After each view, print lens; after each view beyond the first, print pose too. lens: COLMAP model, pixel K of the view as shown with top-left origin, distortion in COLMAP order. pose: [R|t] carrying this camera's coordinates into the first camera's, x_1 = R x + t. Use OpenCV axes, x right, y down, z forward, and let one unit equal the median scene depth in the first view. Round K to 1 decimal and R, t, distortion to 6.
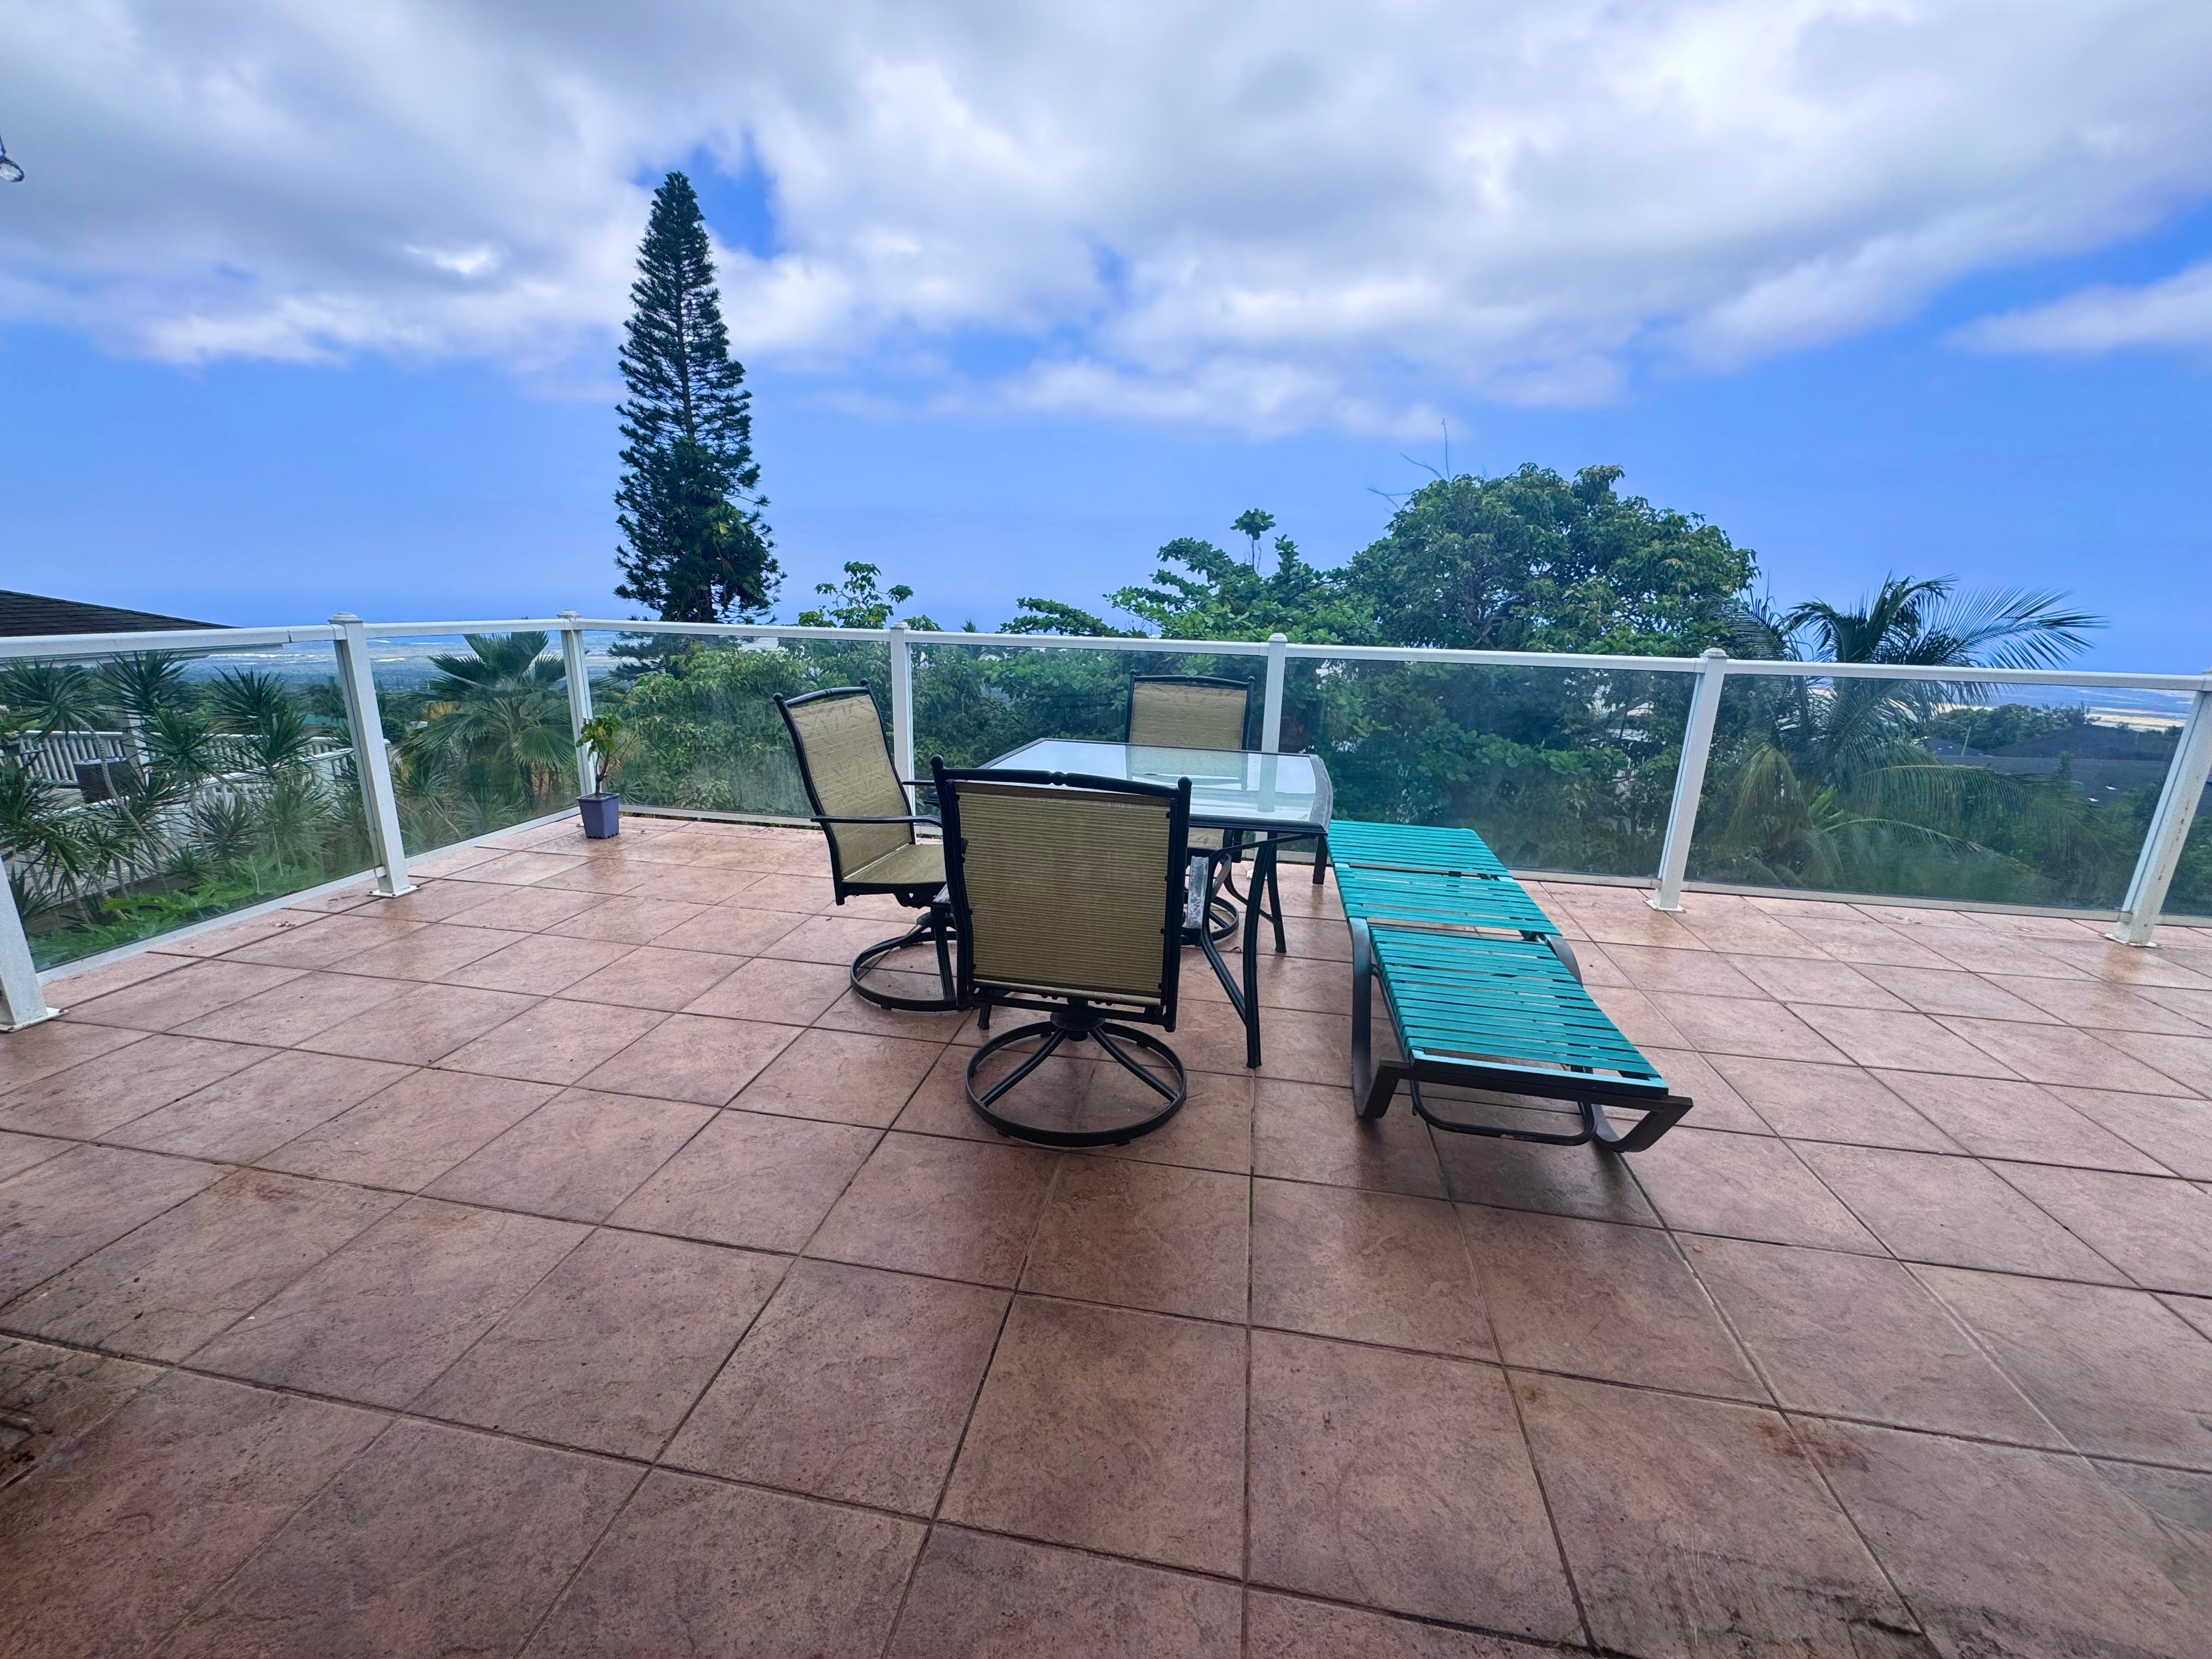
lens RADIAL K [[900.0, 0, 1113.1], [0, 900.0, 827.3], [0, 0, 1]] dist [0.005556, -0.001130]
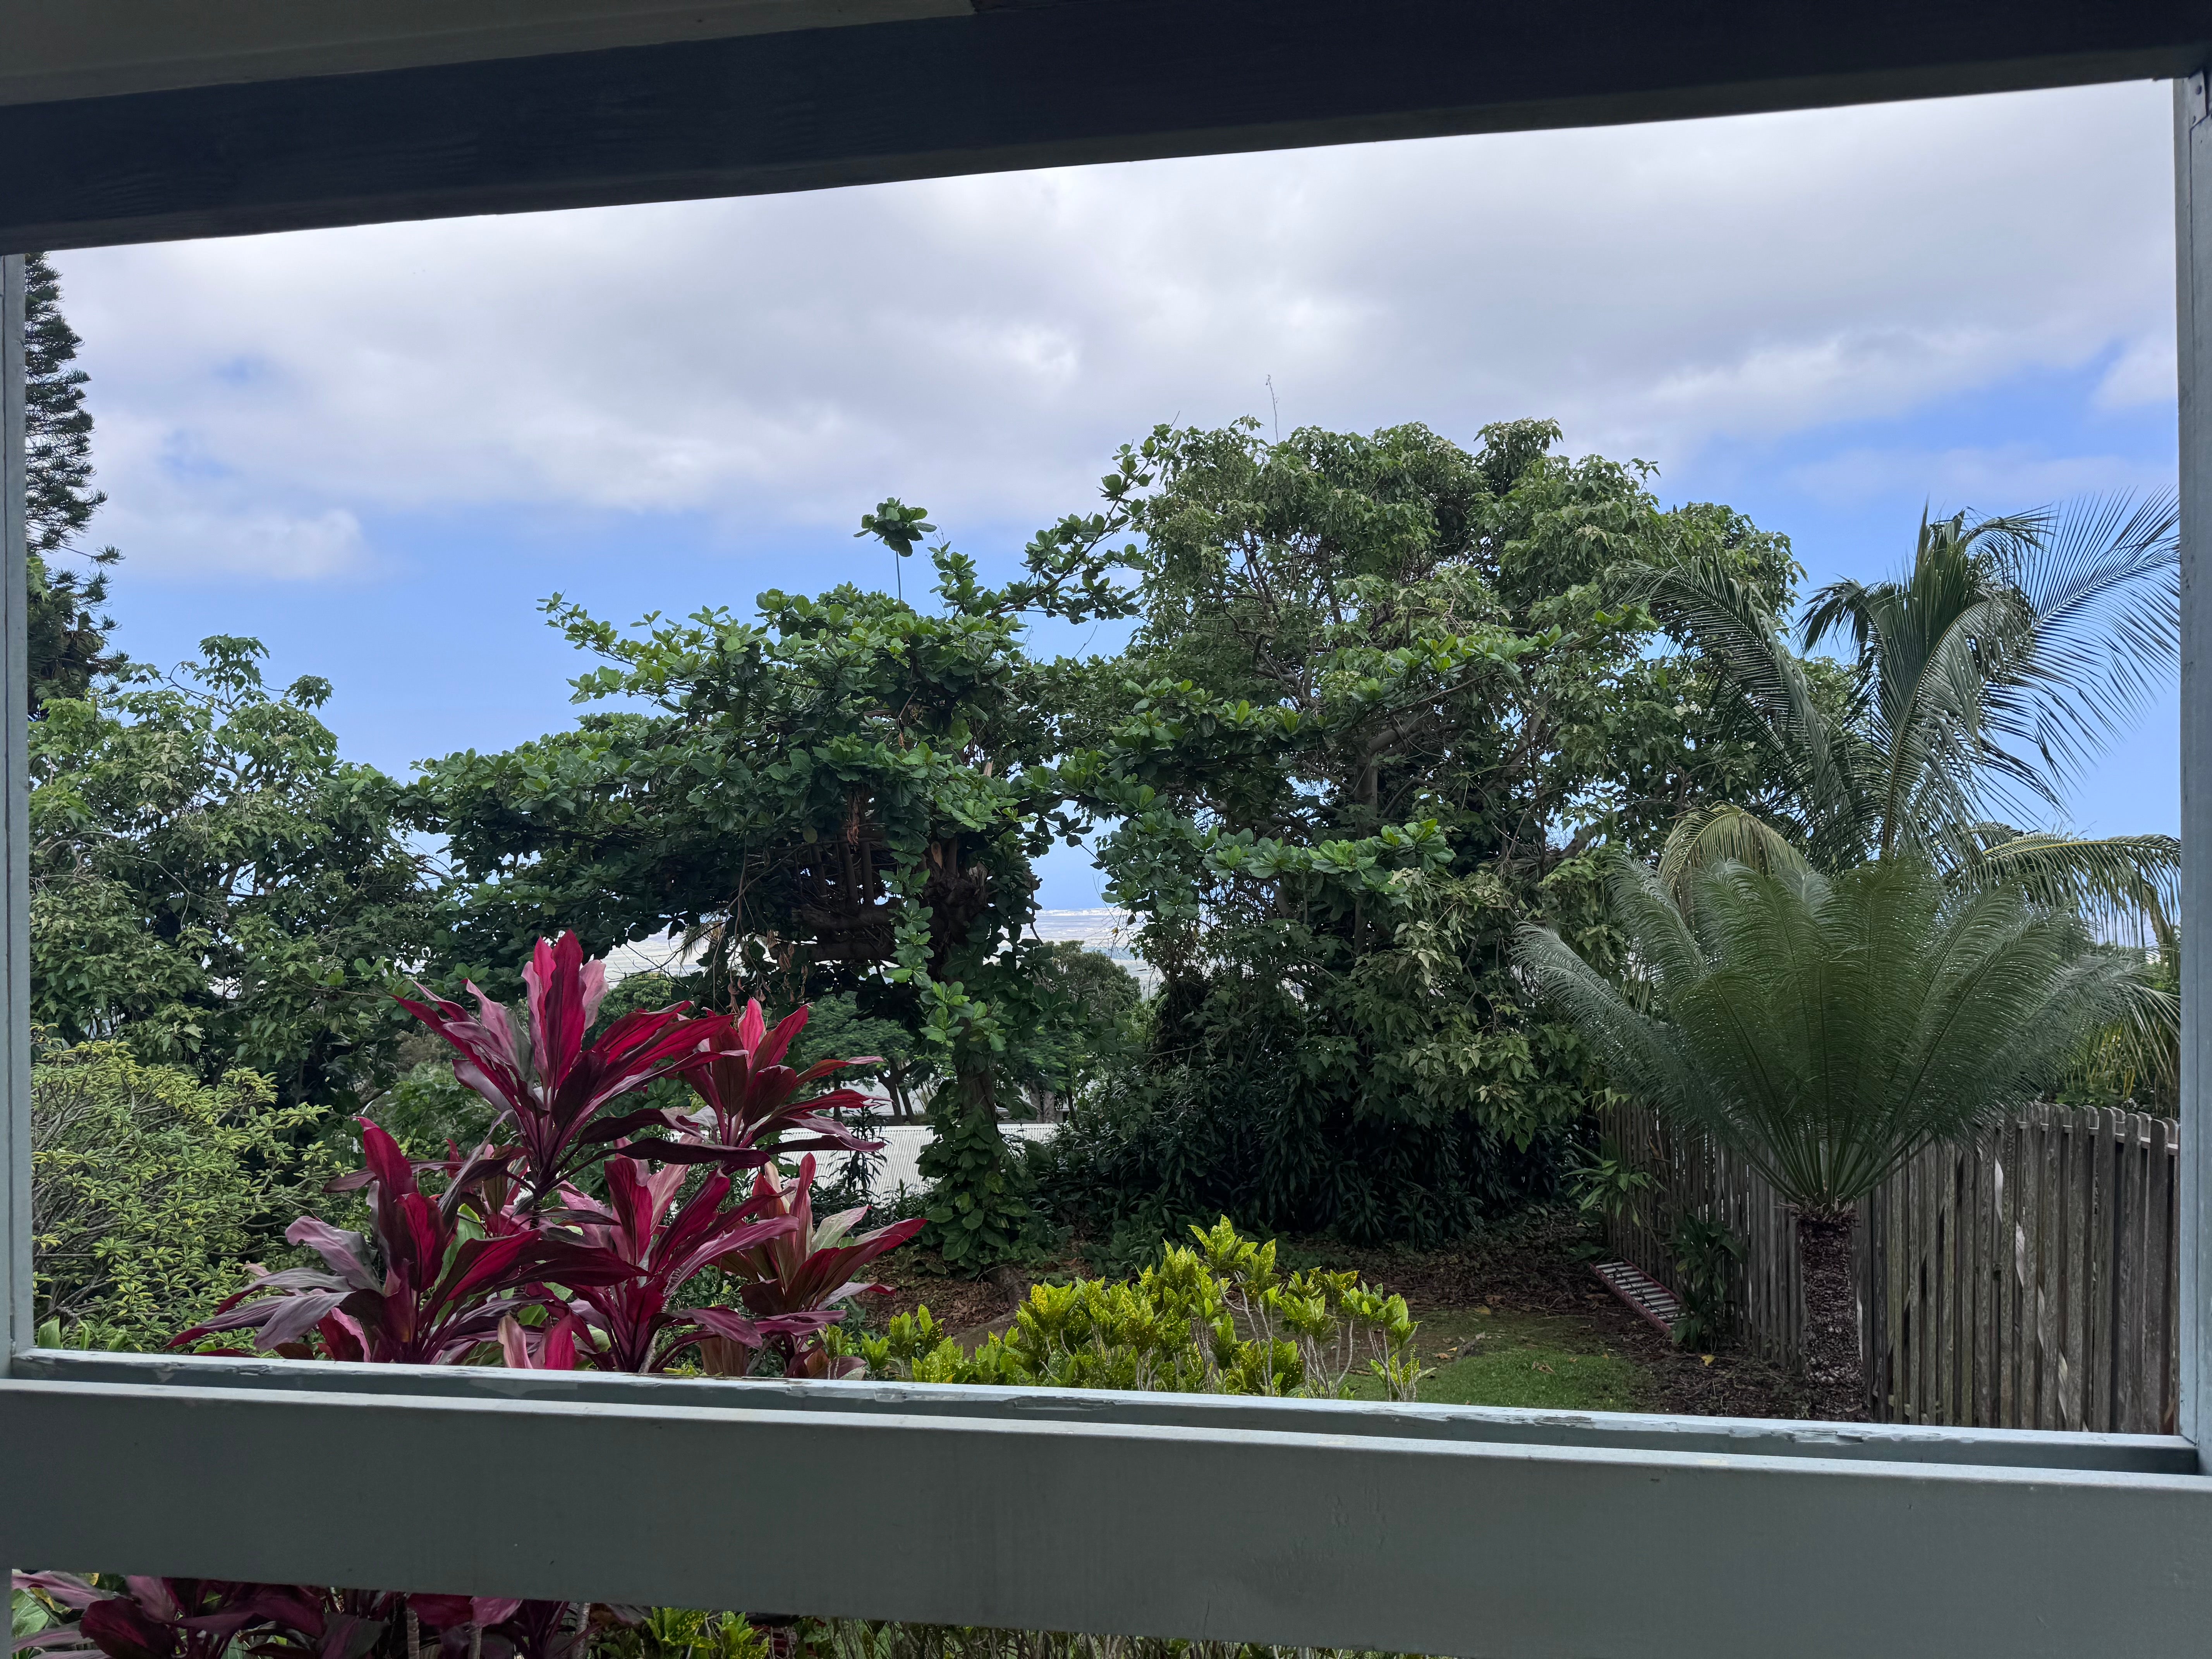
lens RADIAL K [[1566.3, 0, 1088.8], [0, 1566.3, 821.4], [0, 0, 1]] dist [0.011923, -0.008487]
pose [[0.999258, -0.035122, 0.015814, 0.224344], [0.038002, 0.965928, -0.256006, 0.082281], [-0.006284, 0.256417, 0.966546, 0.095343]]
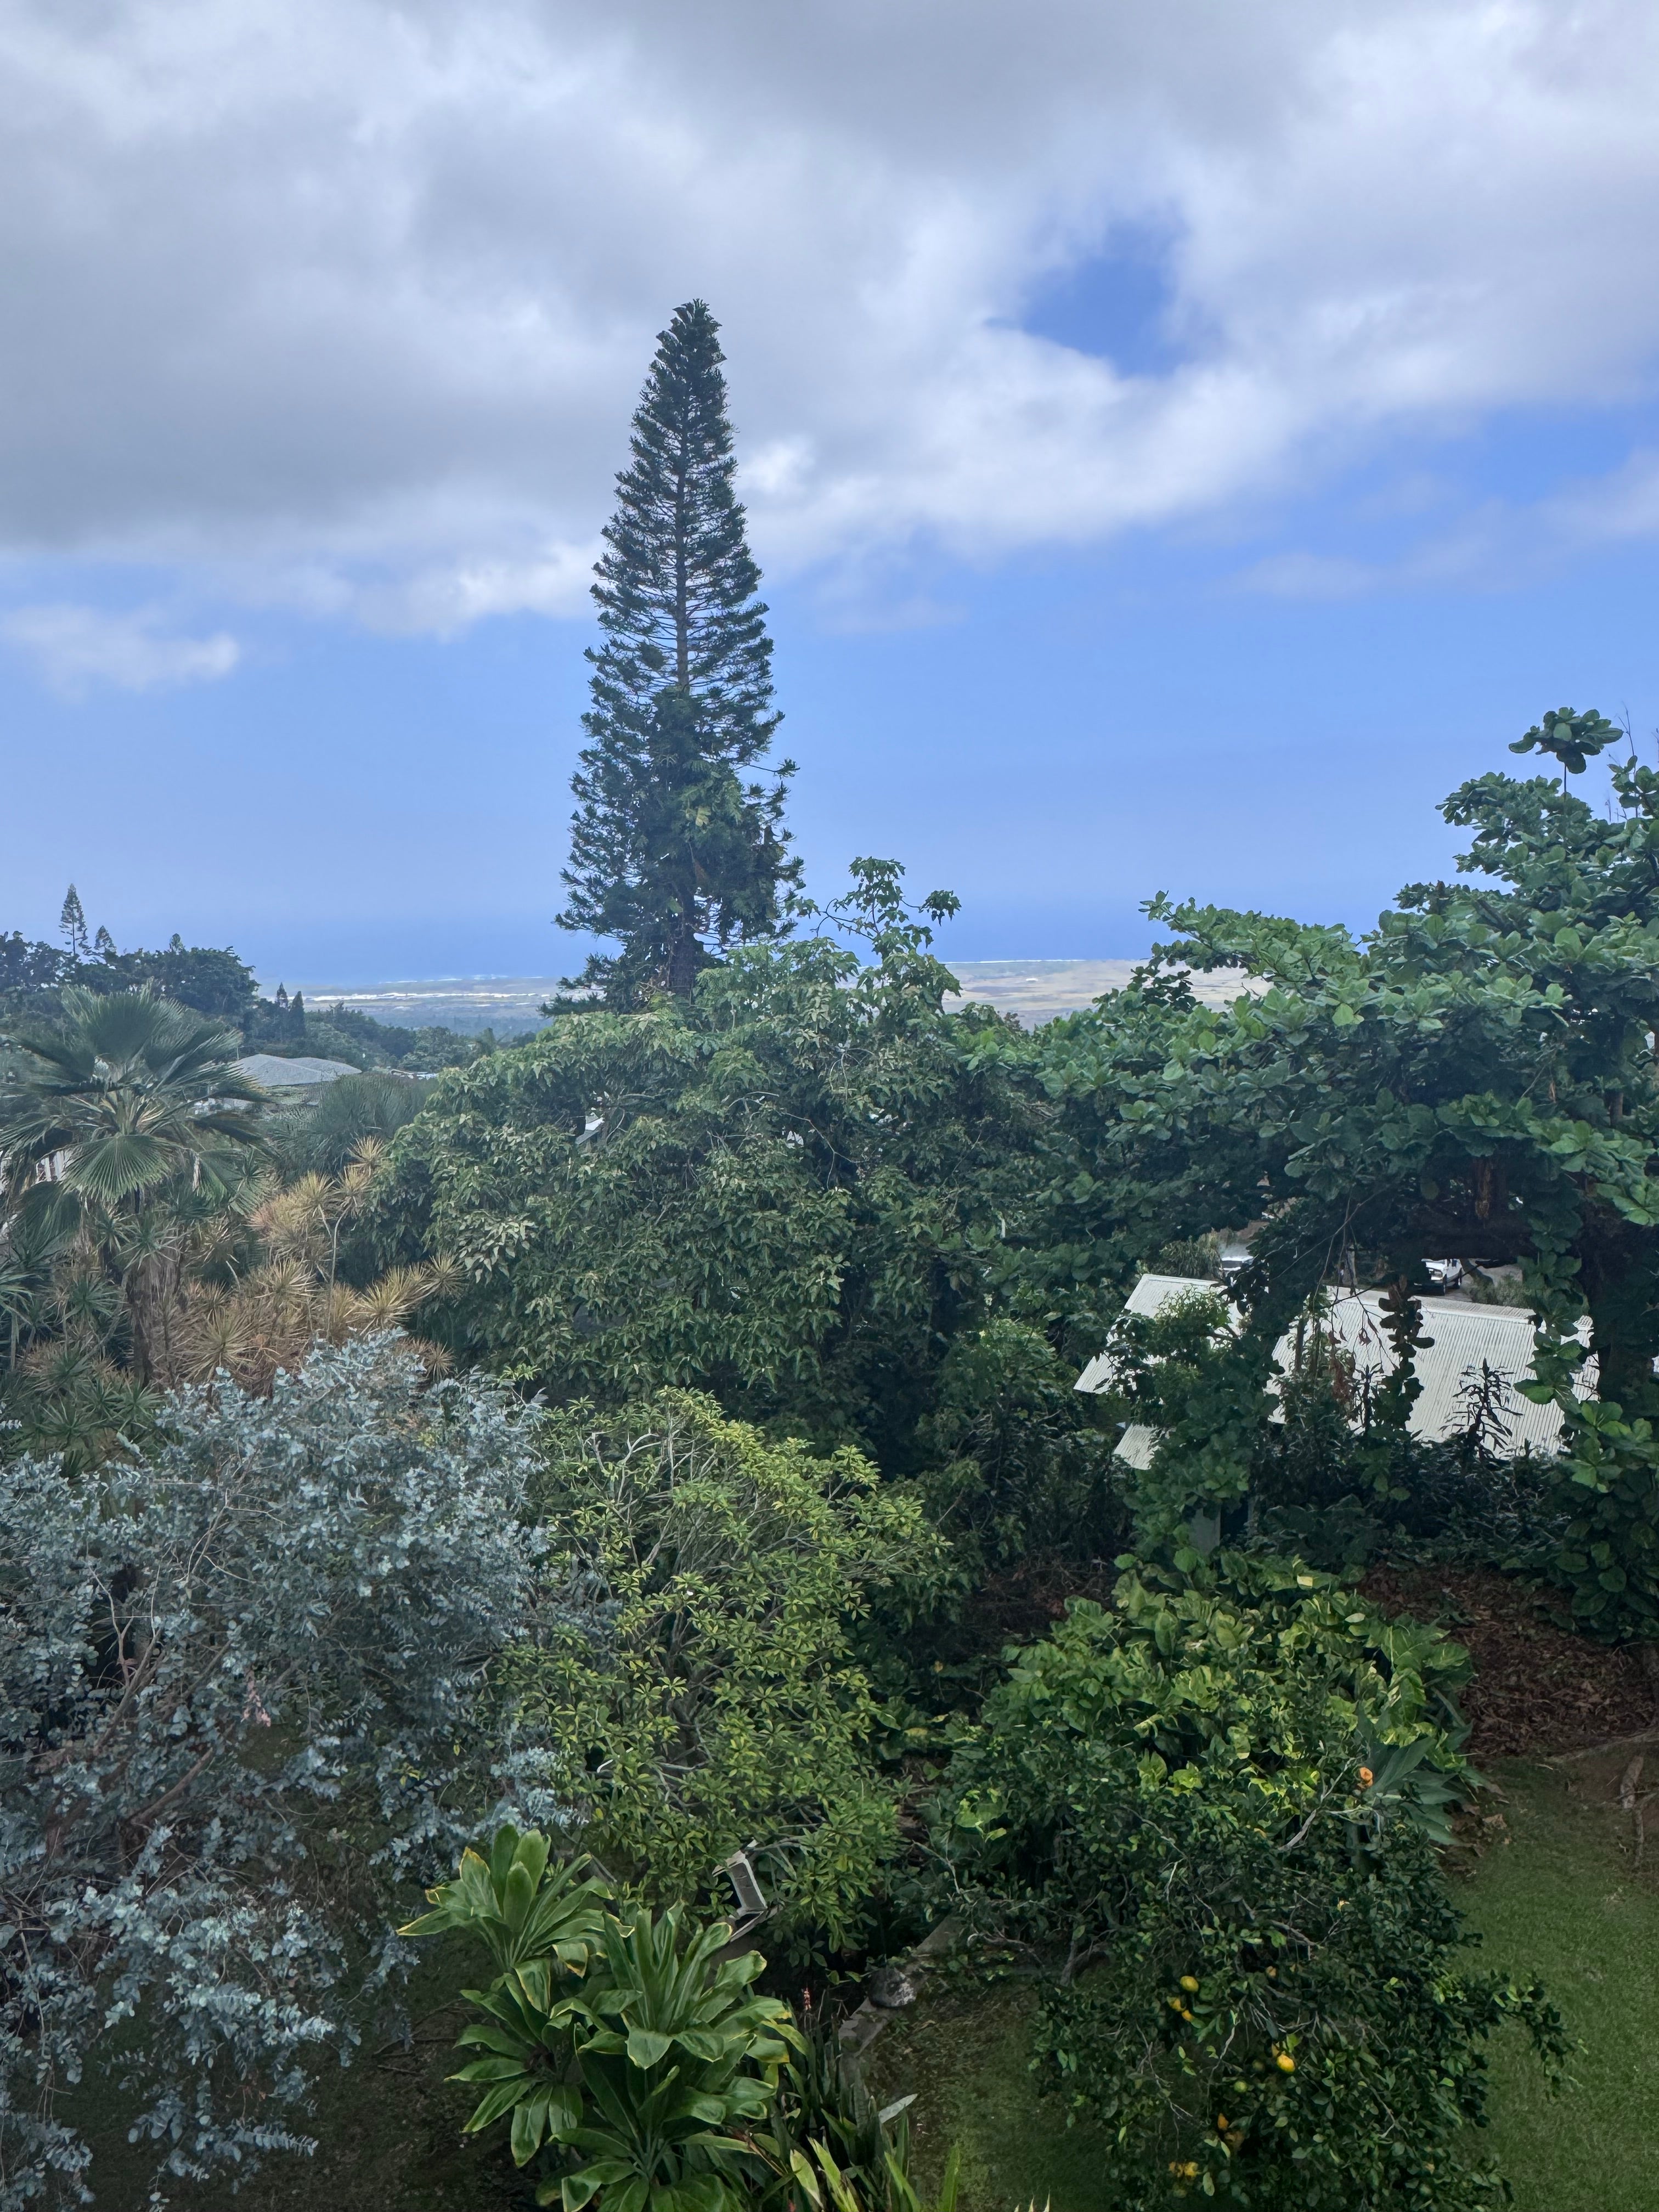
lens RADIAL K [[1566.3, 0, 835.0], [0, 1566.3, 1115.8], [0, 0, 1]] dist [0.011923, -0.008487]
pose [[0.858740, 0.037708, -0.511022, 0.222366], [-0.092902, 0.992218, -0.082901, -0.041168], [0.503920, 0.118665, 0.855560, 0.131034]]
